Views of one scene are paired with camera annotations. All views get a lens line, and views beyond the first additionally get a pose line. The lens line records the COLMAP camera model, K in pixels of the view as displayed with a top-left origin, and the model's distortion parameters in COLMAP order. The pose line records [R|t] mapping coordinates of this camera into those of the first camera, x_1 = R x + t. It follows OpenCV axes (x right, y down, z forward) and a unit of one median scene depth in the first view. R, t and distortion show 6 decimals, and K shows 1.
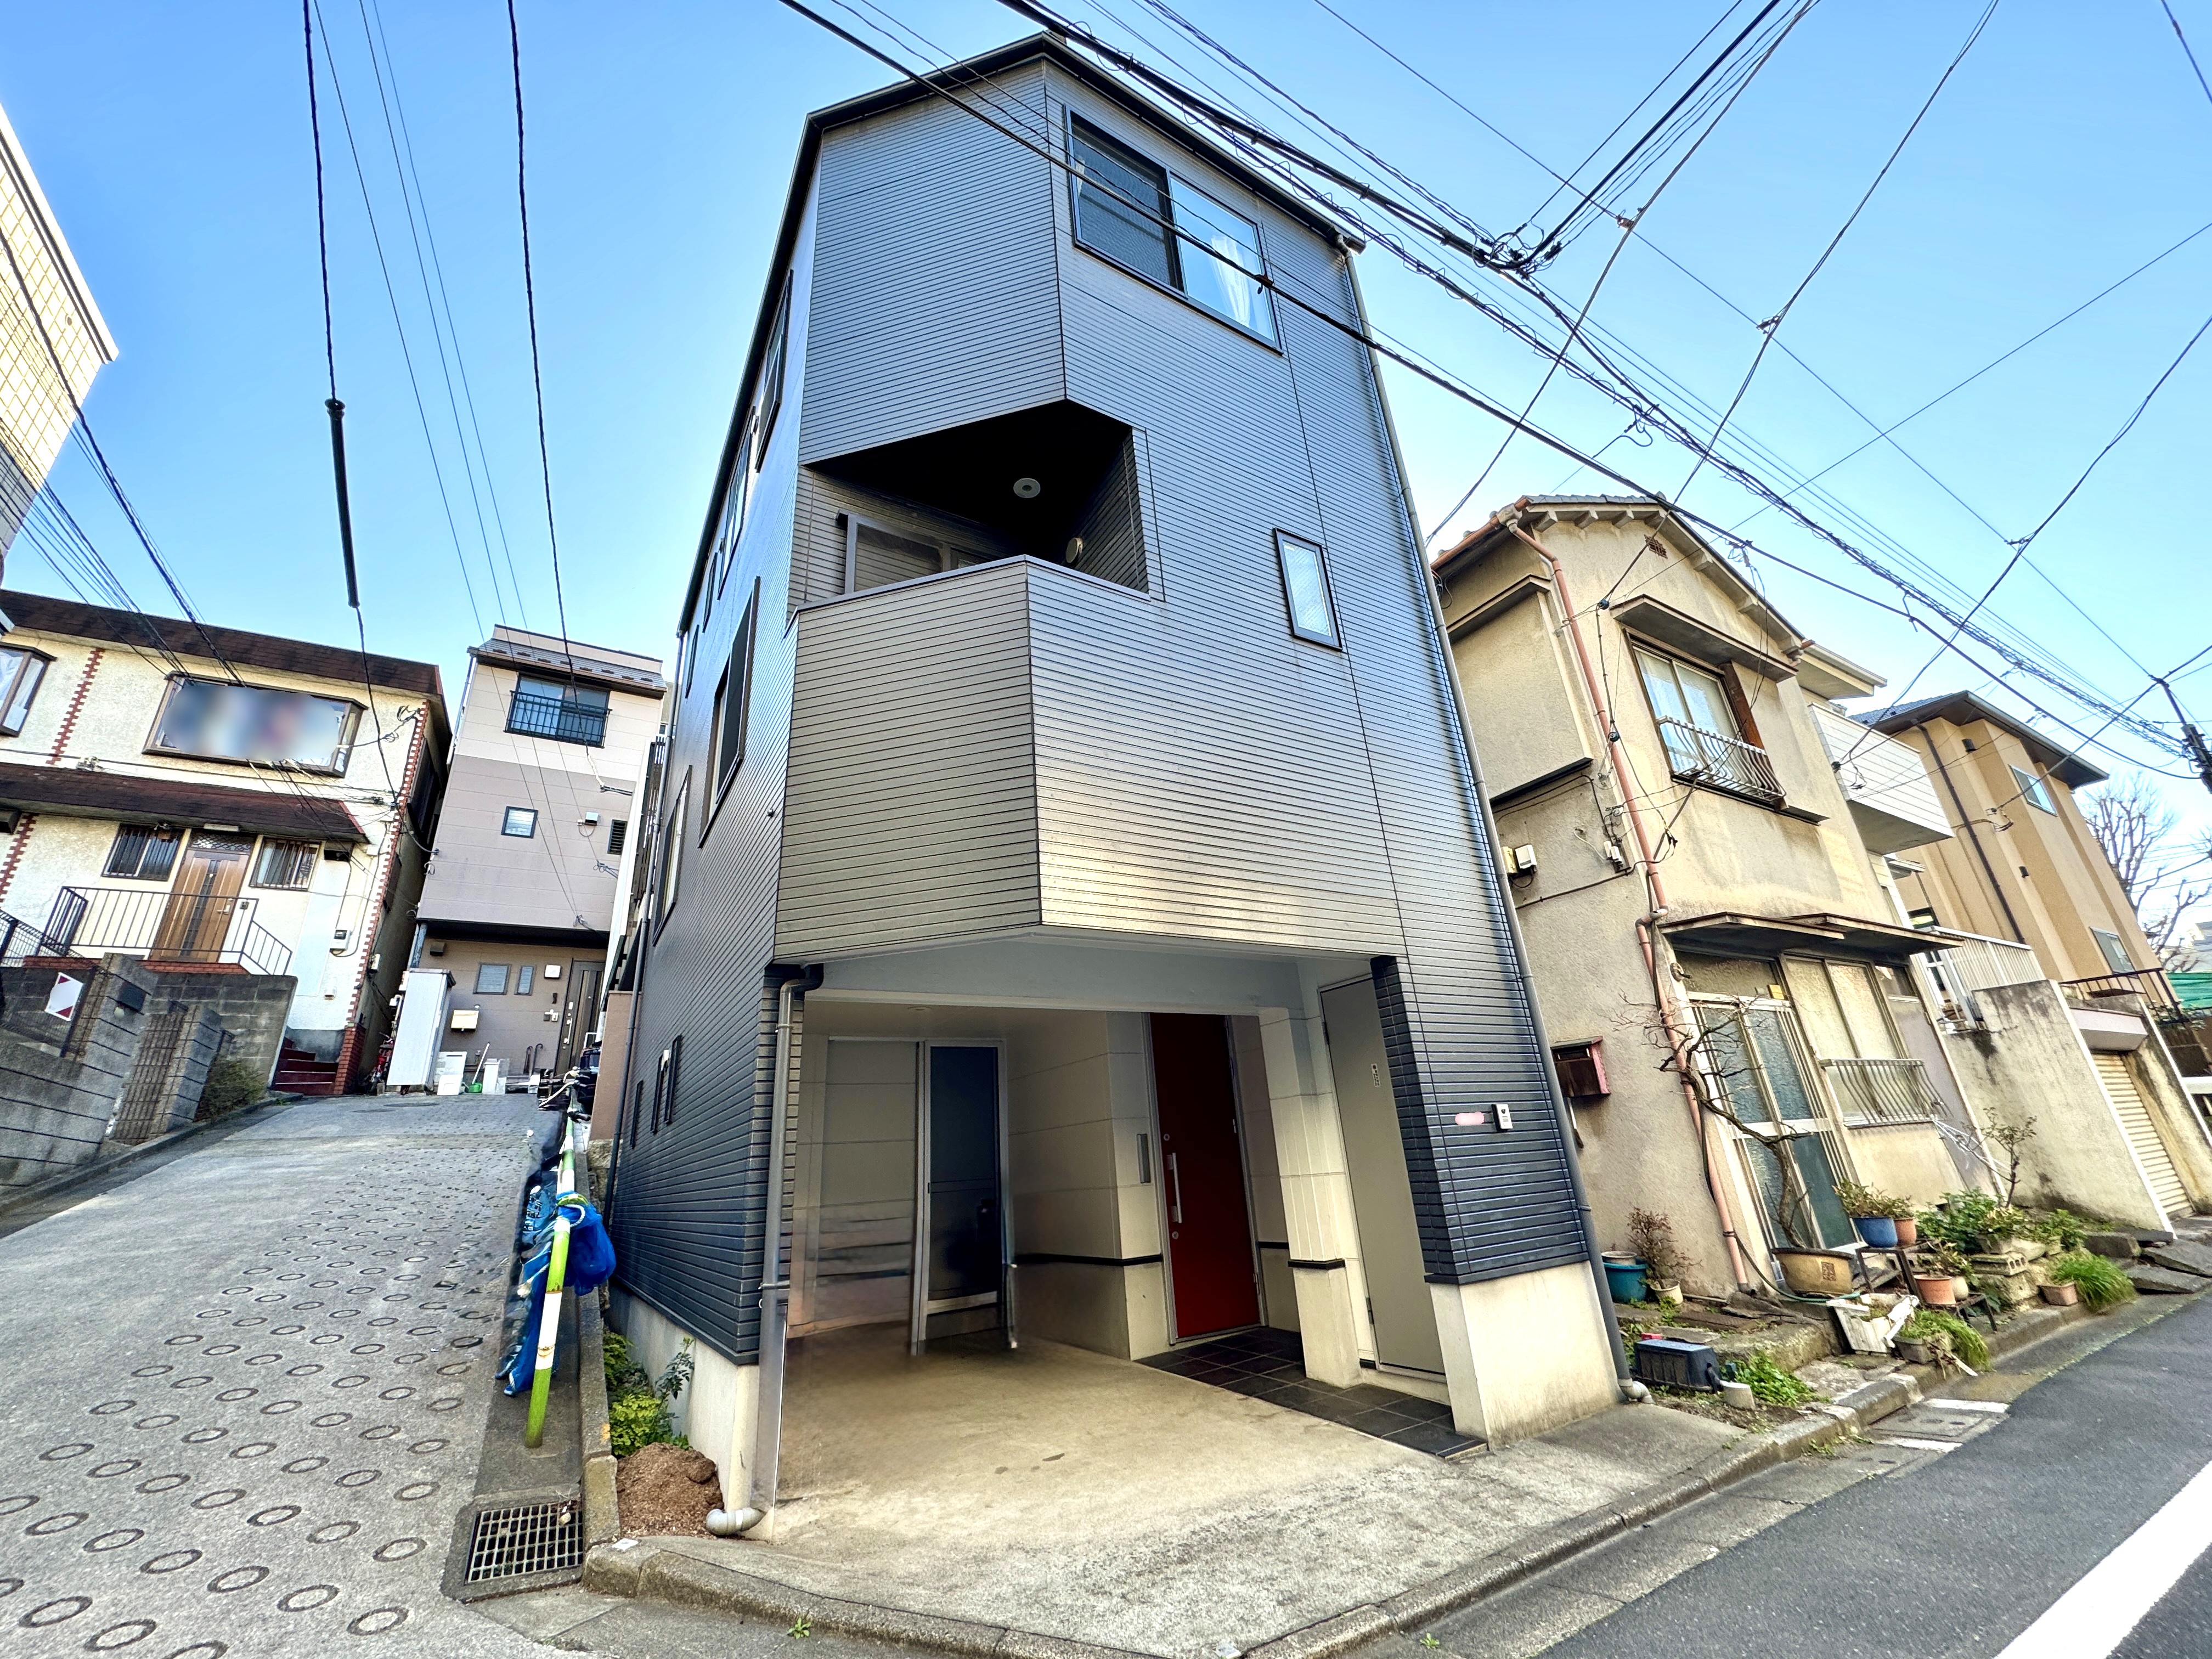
lens RADIAL K [[876.6, 0, 1102.8], [0, 876.6, 826.0], [0, 0, 1]] dist [-0.002687, 0.000286]
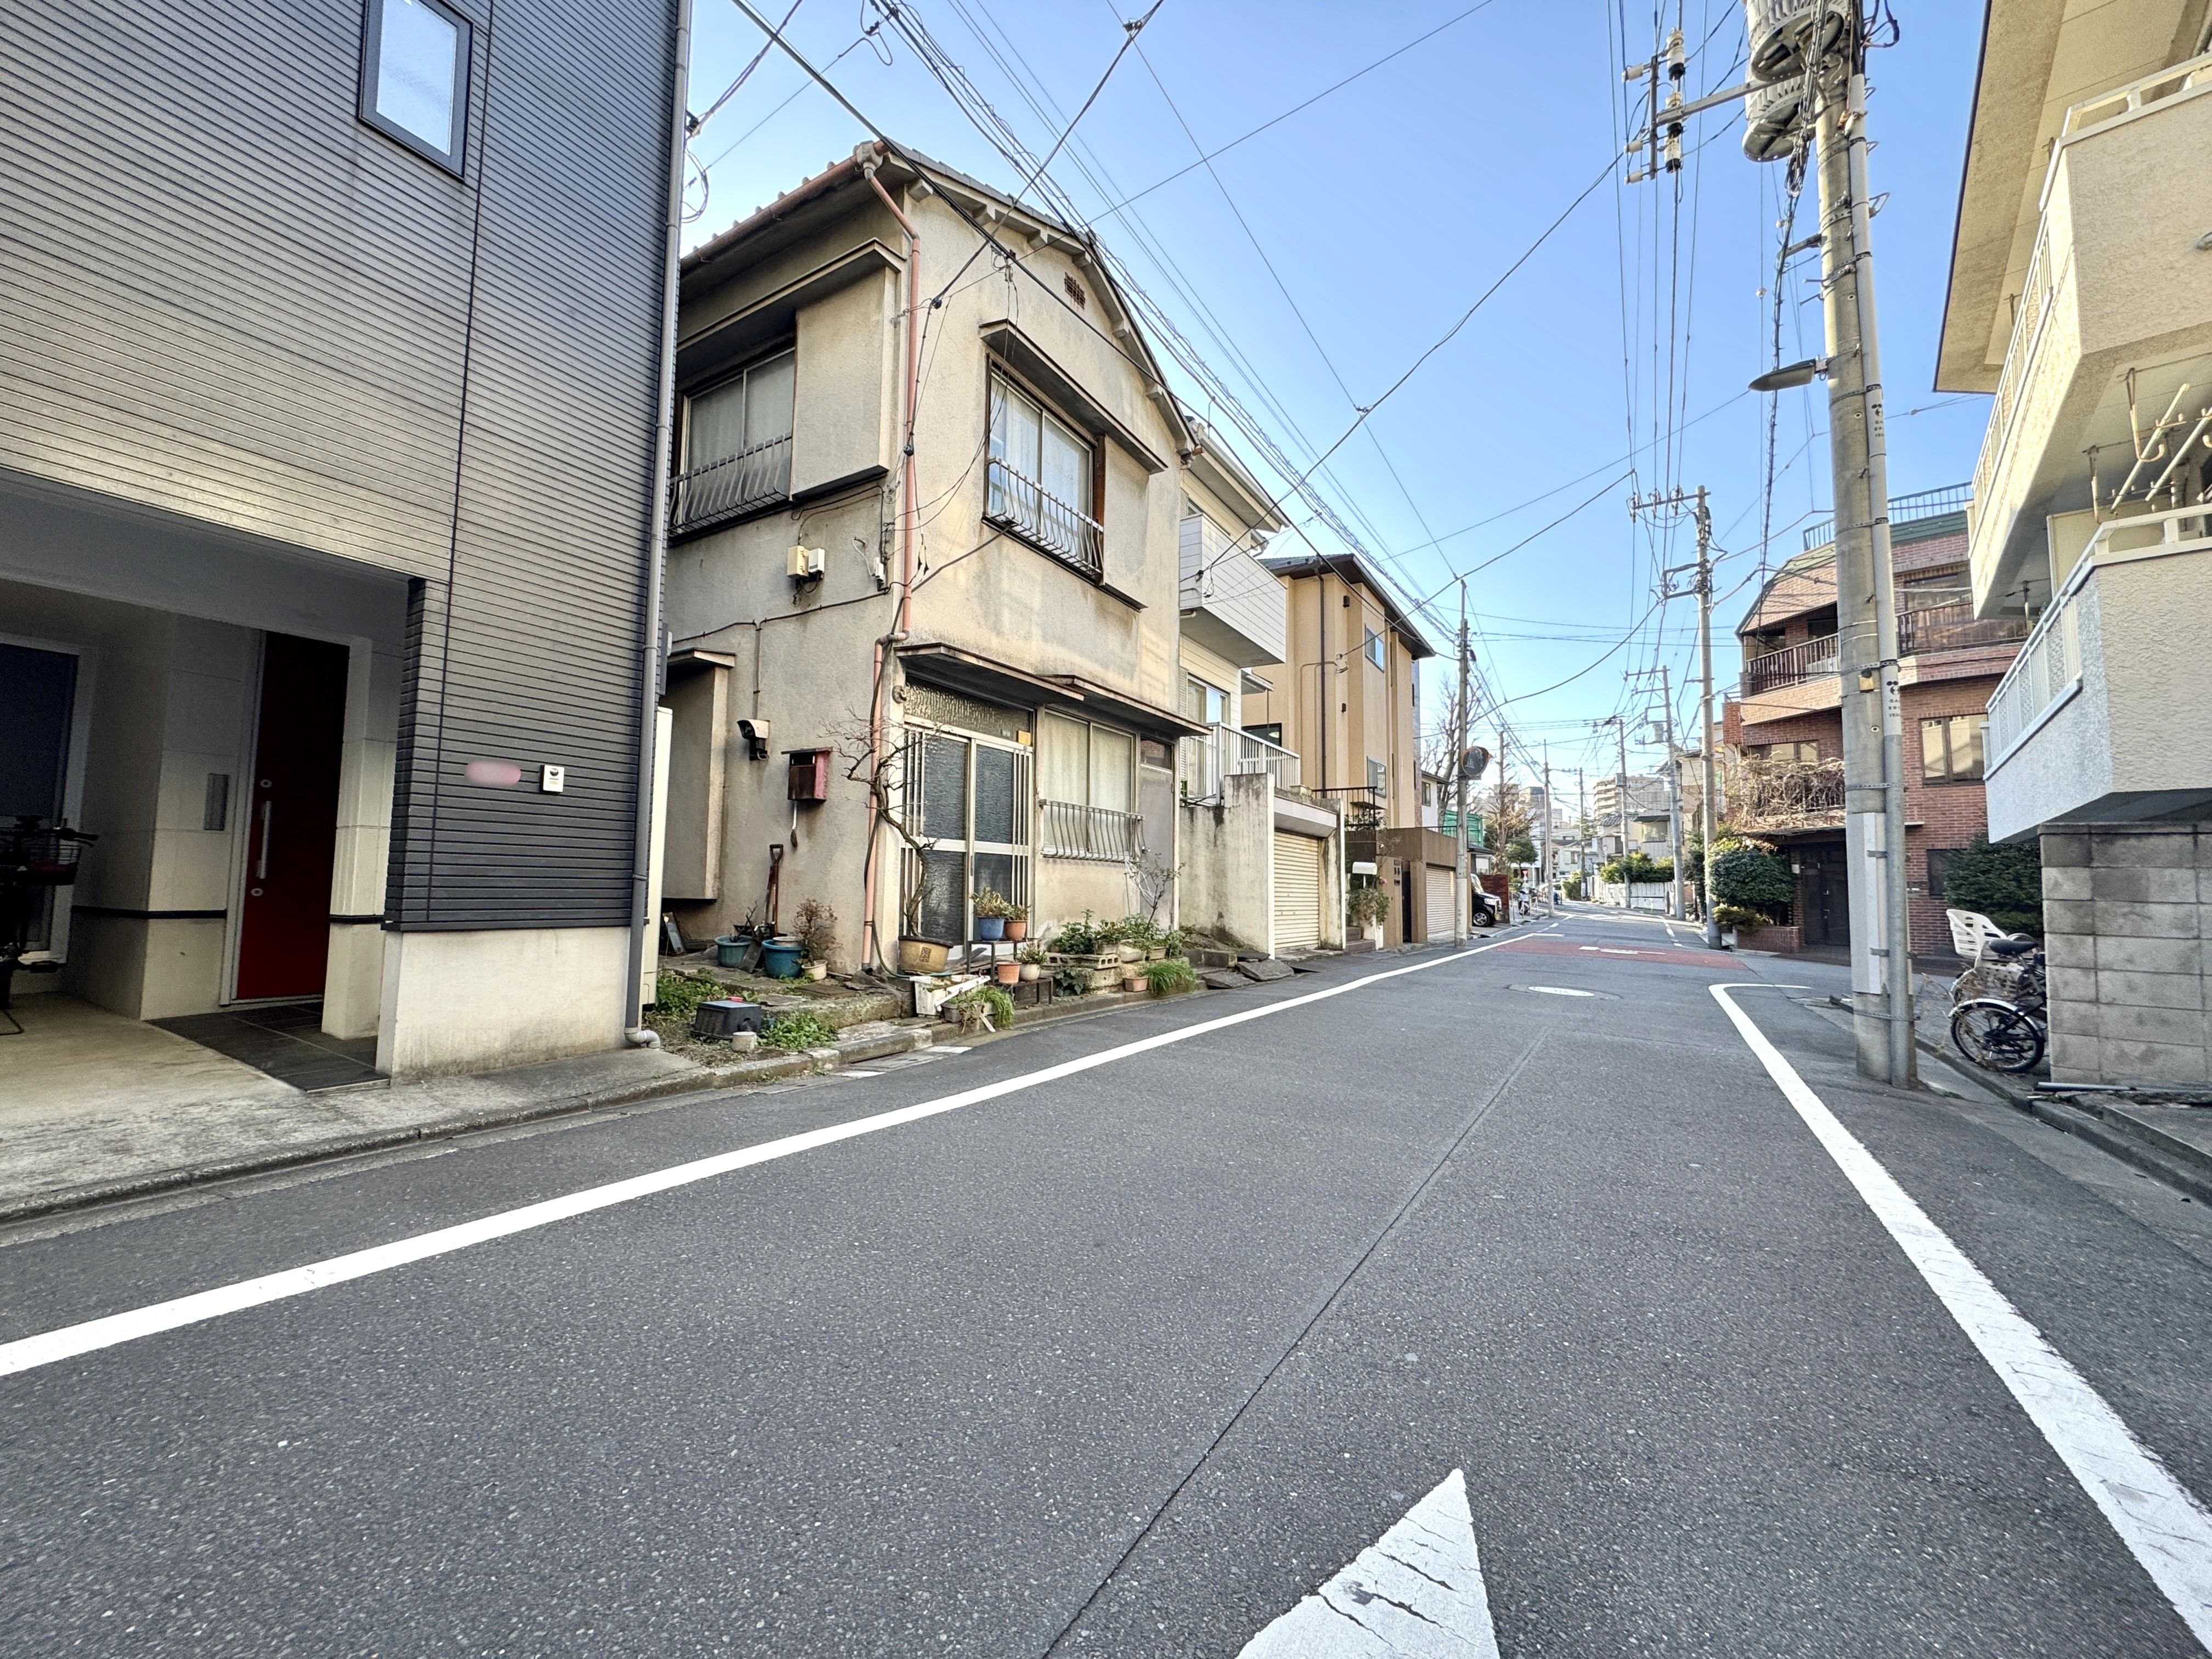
lens RADIAL K [[876.6, 0, 1102.5], [0, 876.6, 826.2], [0, 0, 1]] dist [-0.002687, 0.000286]
pose [[0.883399, 0.109995, 0.455530, 0.402321], [-0.234132, 0.945642, 0.225707, 0.022910], [-0.405942, -0.306044, 0.861132, -0.041730]]
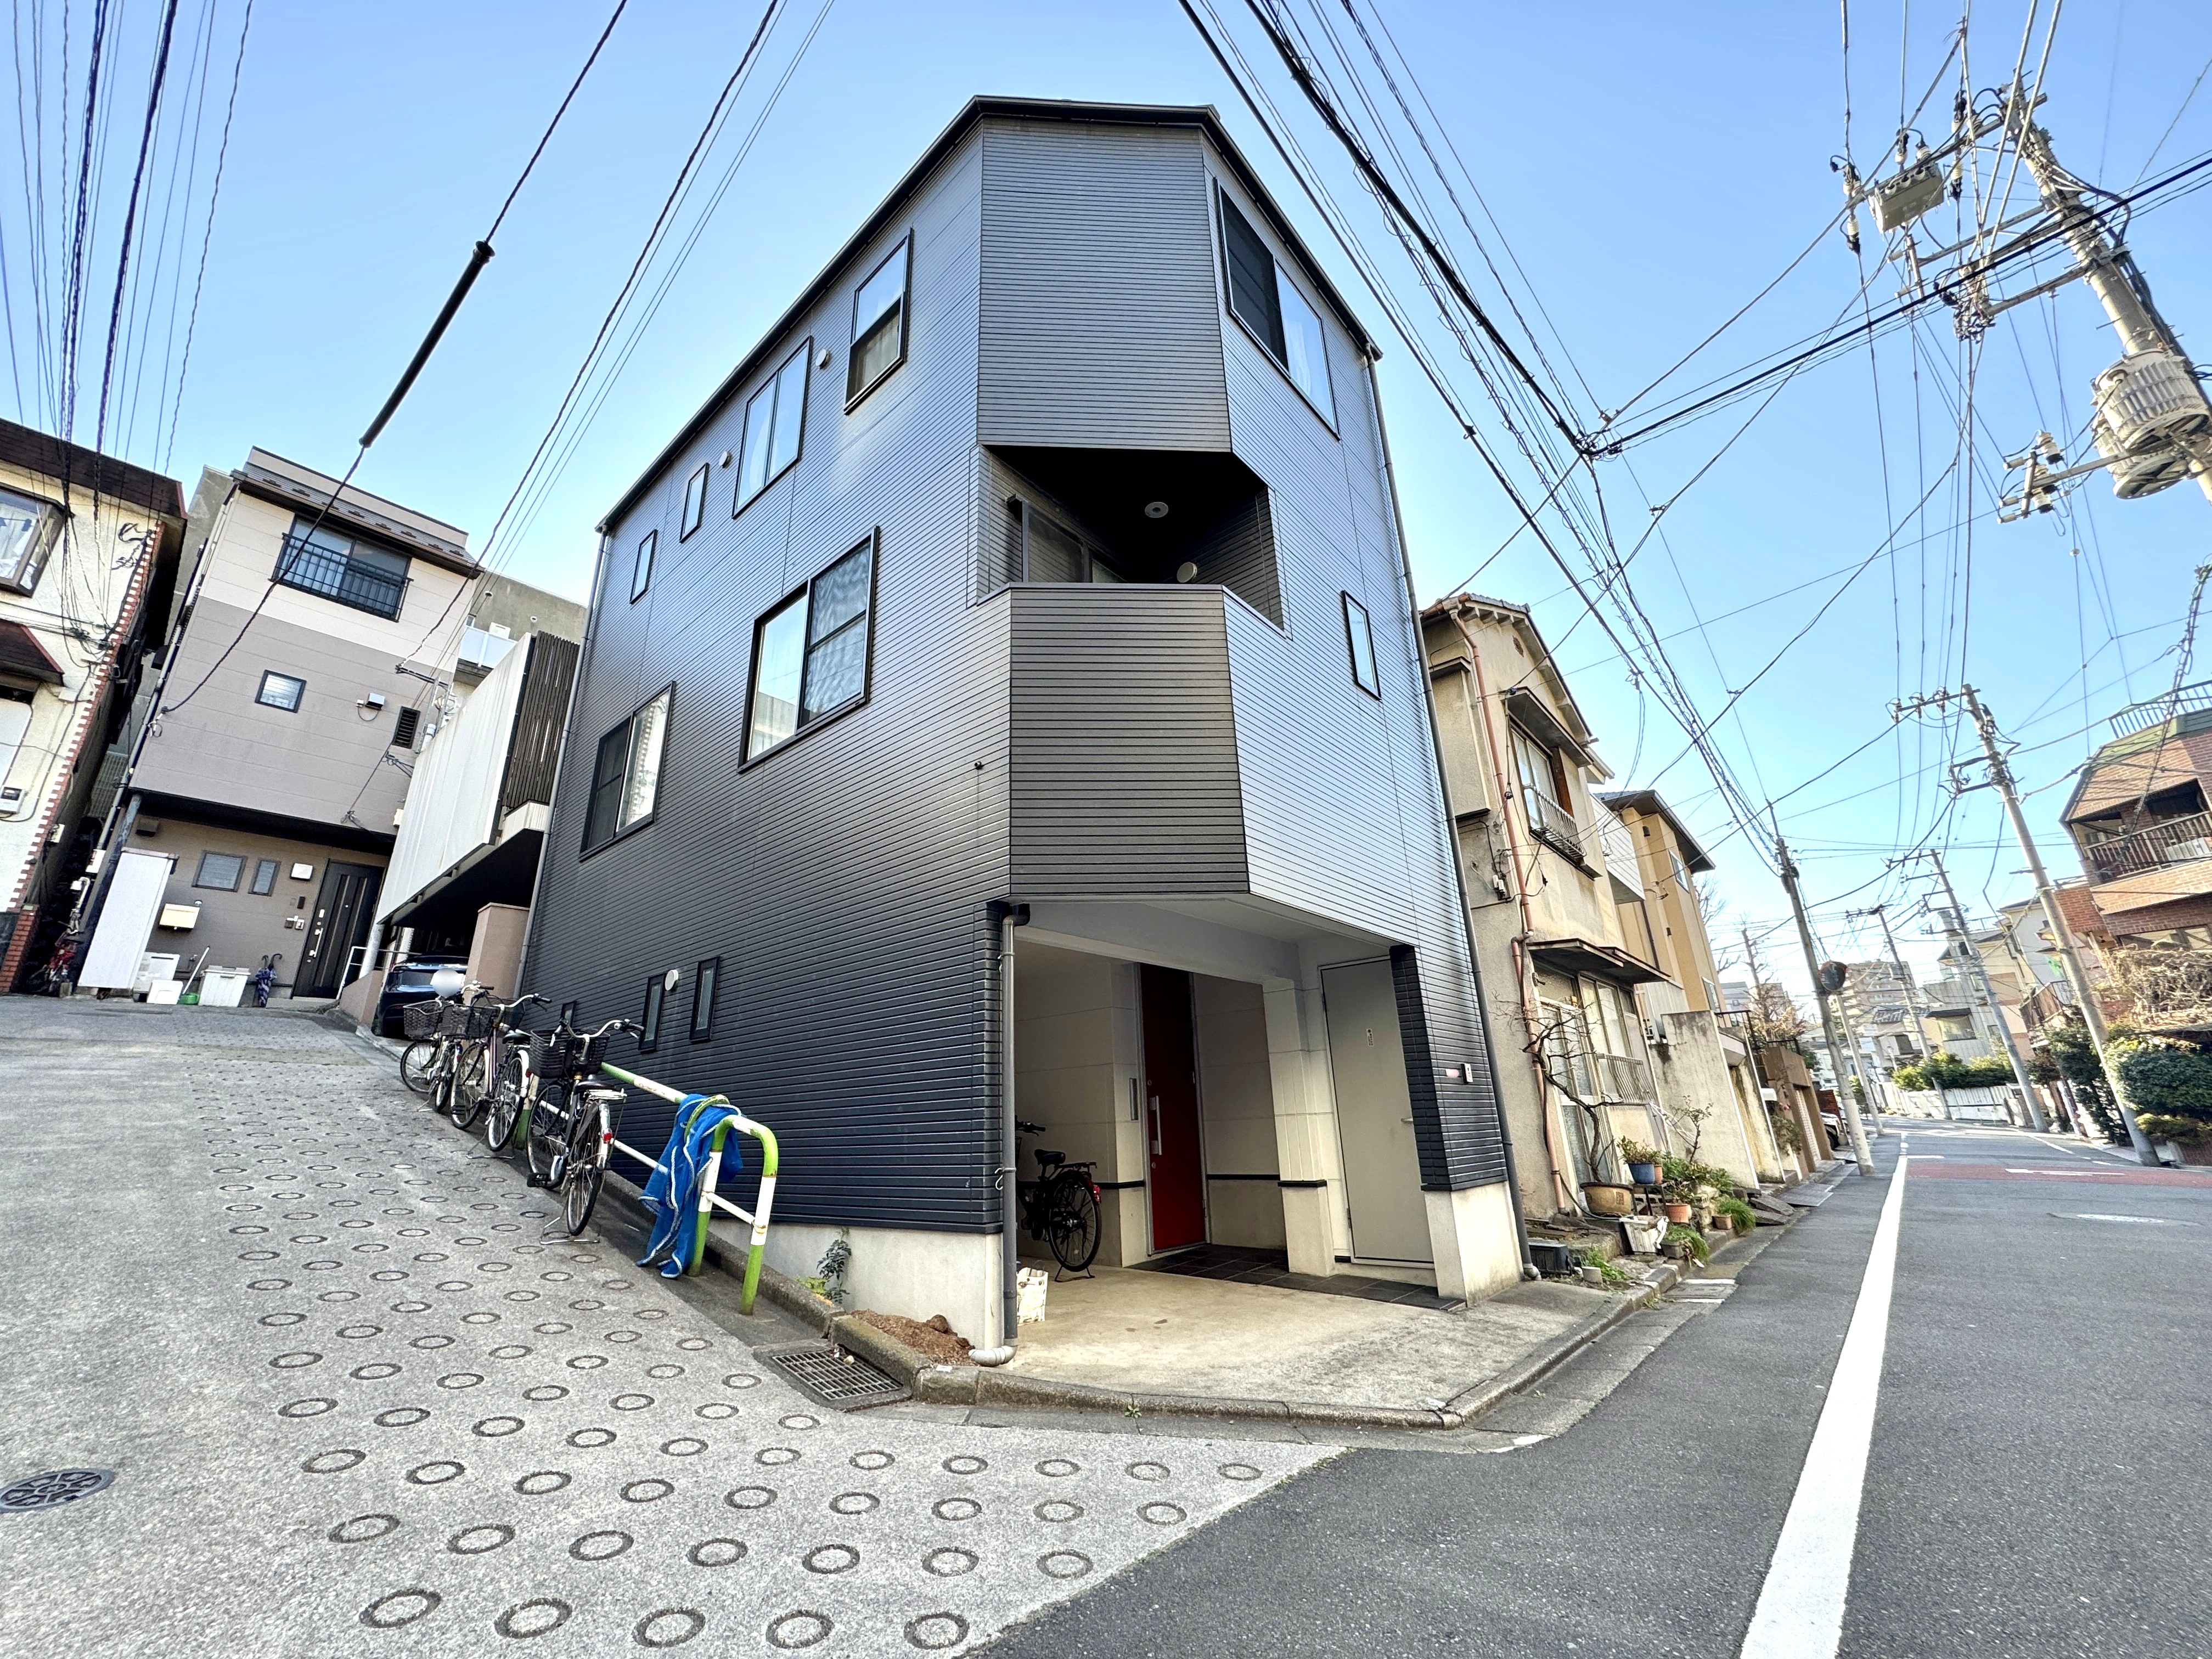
lens RADIAL K [[876.5, 0, 1101.9], [0, 876.5, 825.4], [0, 0, 1]] dist [-0.002687, 0.000286]
pose [[0.951692, 0.135213, 0.275682, -0.356203], [-0.141700, 0.989903, 0.003652, 0.023352], [-0.272405, -0.042540, 0.961242, -0.082427]]
